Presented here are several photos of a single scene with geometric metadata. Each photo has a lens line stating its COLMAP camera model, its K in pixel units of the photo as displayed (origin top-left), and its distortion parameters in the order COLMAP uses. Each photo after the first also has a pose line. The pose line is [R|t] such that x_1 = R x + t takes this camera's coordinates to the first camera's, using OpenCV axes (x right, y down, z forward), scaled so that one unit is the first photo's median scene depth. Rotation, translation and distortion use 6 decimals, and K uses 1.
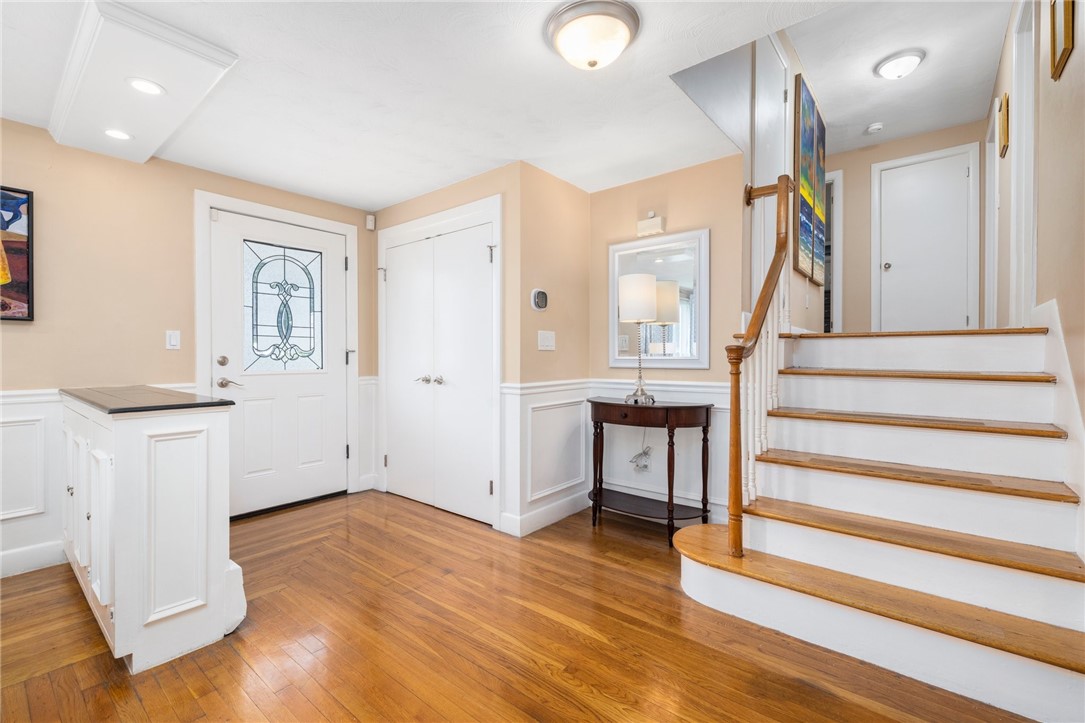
lens RADIAL K [[466.4, 0, 534.7], [0, 466.4, 358.8], [0, 0, 1]] dist [0.004891, -0.000647]
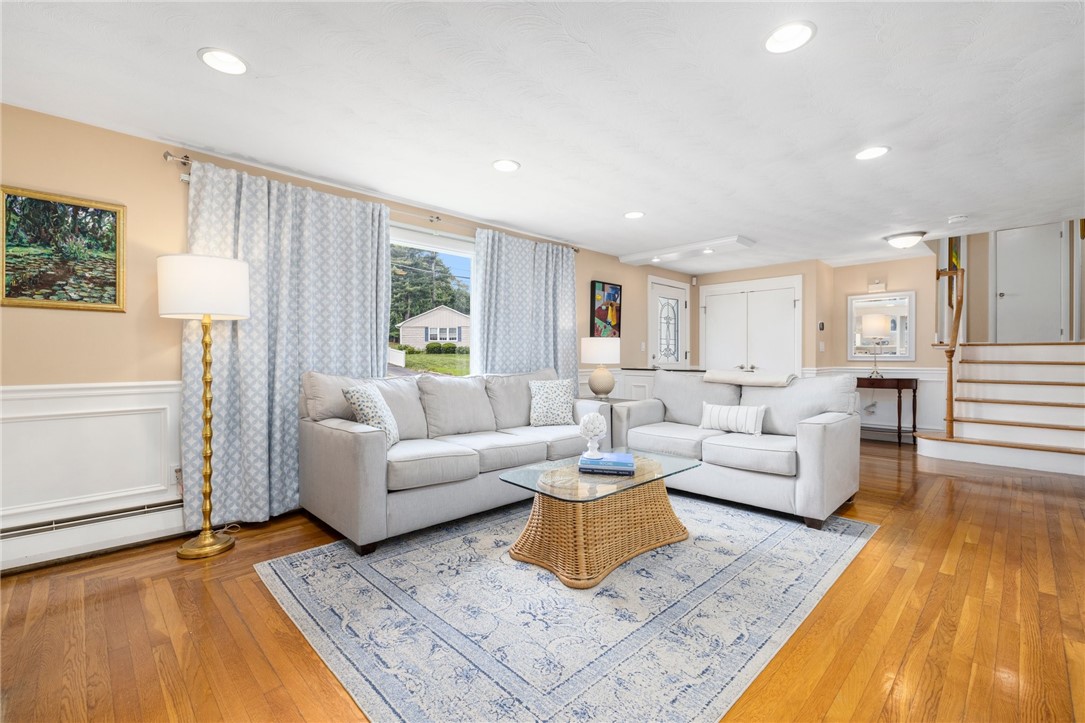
lens RADIAL K [[466.4, 0, 532.3], [0, 466.4, 355.1], [0, 0, 1]] dist [0.004891, -0.000647]
pose [[0.994458, 0.001514, -0.105128, -1.029445], [-0.002450, 0.999959, -0.008773, 0.017794], [0.105111, 0.008982, 0.994420, -1.145878]]
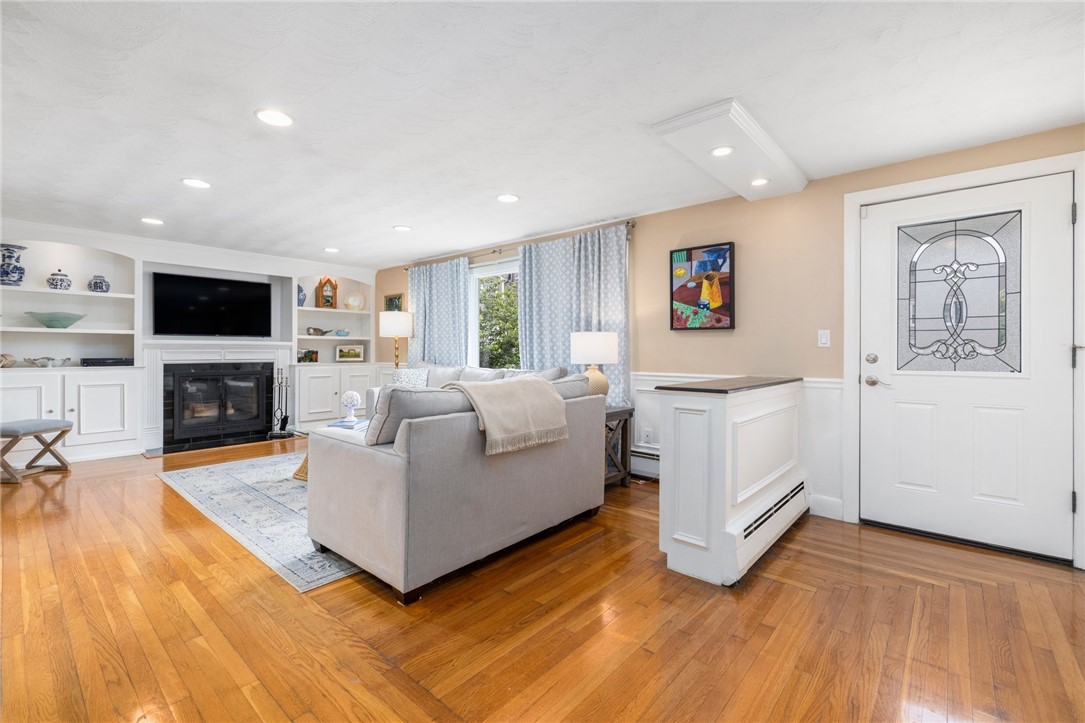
lens RADIAL K [[466.4, 0, 528.1], [0, 466.4, 348.8], [0, 0, 1]] dist [0.004891, -0.000647]
pose [[-0.025671, -0.005346, -0.999656, 0.341727], [-0.012879, 0.999904, -0.005017, -0.001557], [0.999587, 0.012746, -0.025737, 0.321468]]
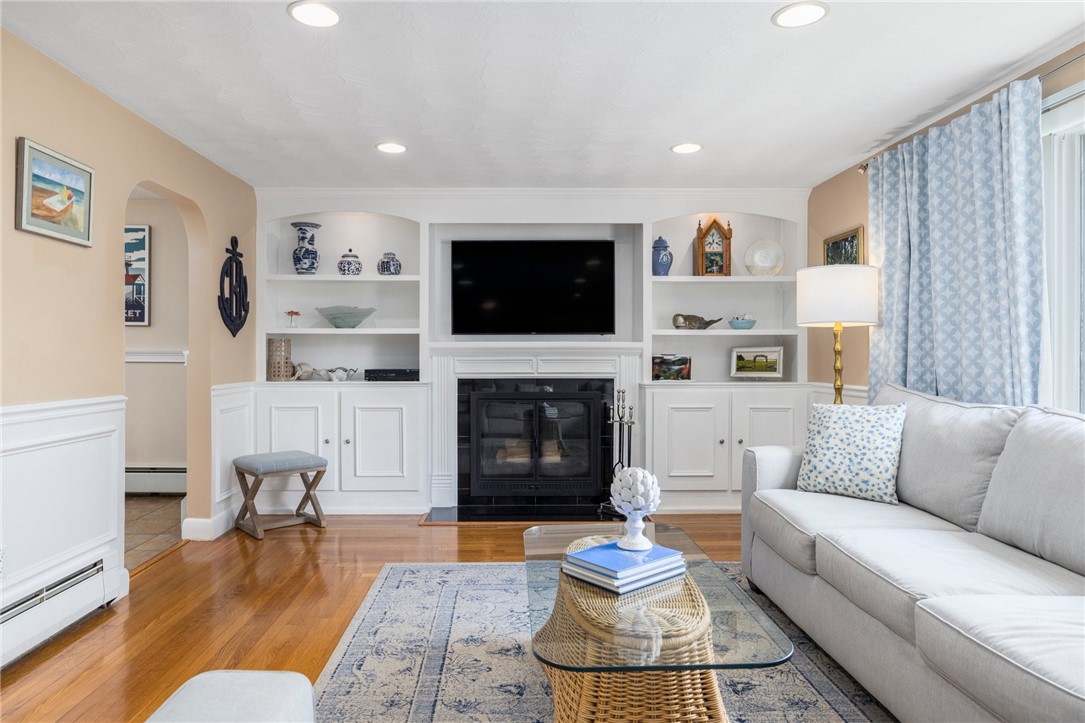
lens RADIAL K [[669.2, 0, 521.3], [0, 669.2, 359.0], [0, 0, 1]] dist [-0.006401, -0.001502]
pose [[-0.747142, 0.002632, -0.664659, -0.426712], [-0.007588, 0.999893, 0.012488, -0.005964], [0.664621, 0.014374, -0.747042, 0.233763]]
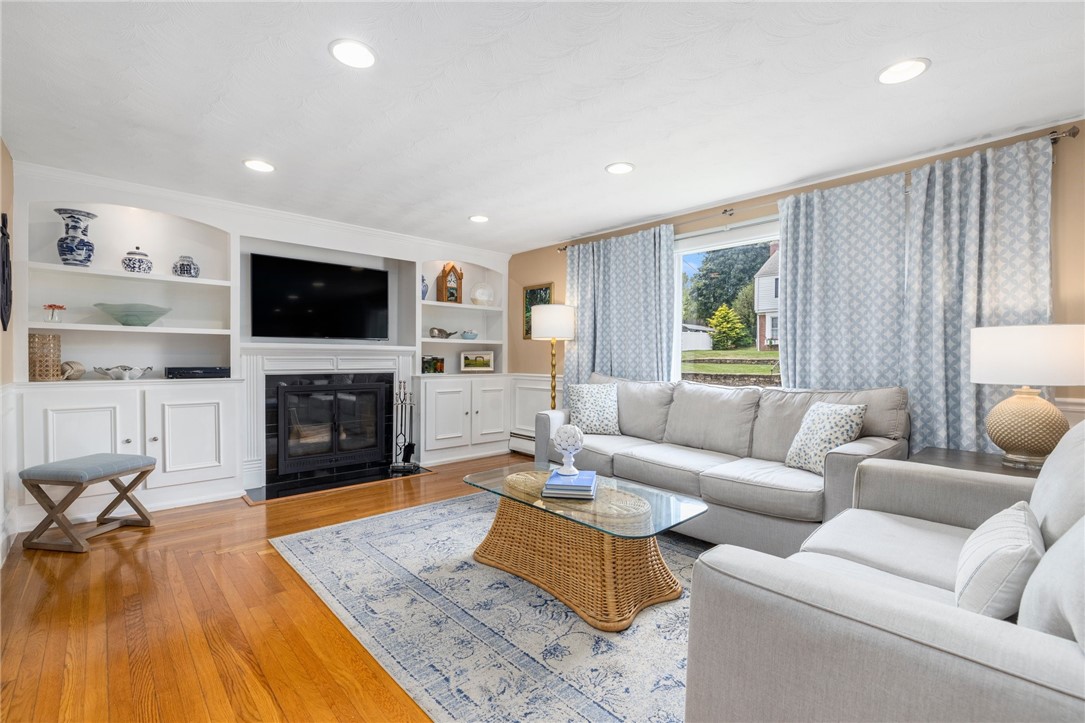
lens RADIAL K [[475.7, 0, 537.7], [0, 475.7, 364.8], [0, 0, 1]] dist [-0.008501, 0.002229]
pose [[-0.120214, 0.012414, -0.992670, -0.160101], [-0.016584, 0.999757, 0.014511, 0.003462], [0.992610, 0.018207, -0.119979, -0.184393]]
